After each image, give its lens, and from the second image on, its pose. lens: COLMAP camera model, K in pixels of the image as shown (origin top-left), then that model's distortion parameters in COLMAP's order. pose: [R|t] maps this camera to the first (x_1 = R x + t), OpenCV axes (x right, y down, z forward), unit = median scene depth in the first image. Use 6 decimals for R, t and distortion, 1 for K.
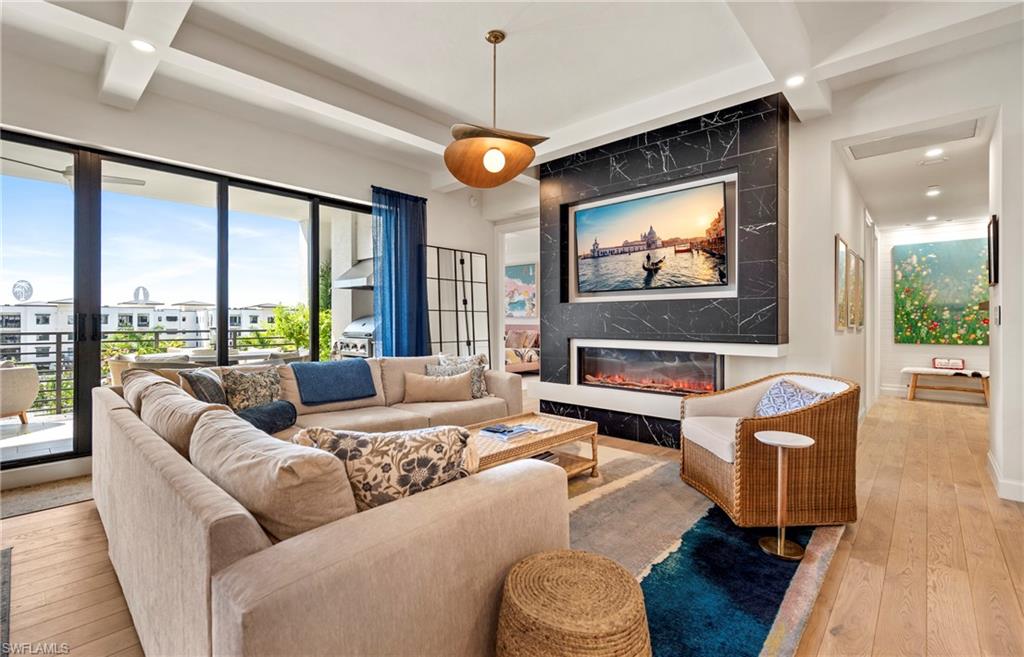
lens RADIAL K [[451.5, 0, 503.6], [0, 451.5, 321.2], [0, 0, 1]] dist [0.003677, -0.000983]
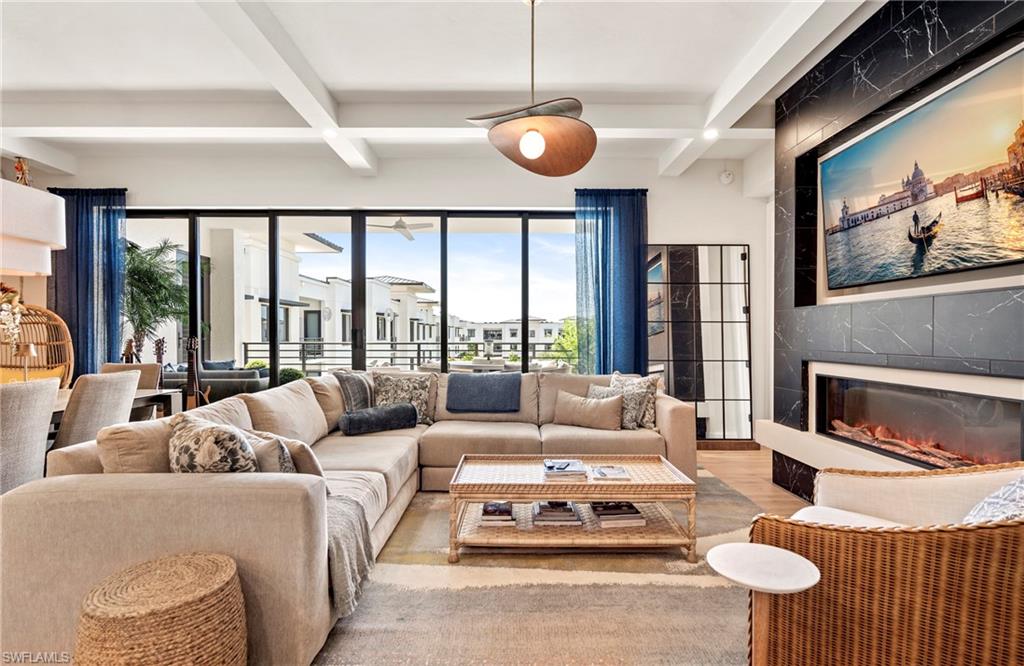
lens RADIAL K [[511.2, 0, 513.9], [0, 511.2, 332.5], [0, 0, 1]] dist [-0.001023, -0.003465]
pose [[0.683685, -0.002900, -0.729771, 0.412834], [0.000069, 0.999992, -0.003909, 0.000428], [0.729777, 0.002622, 0.683680, 0.200920]]
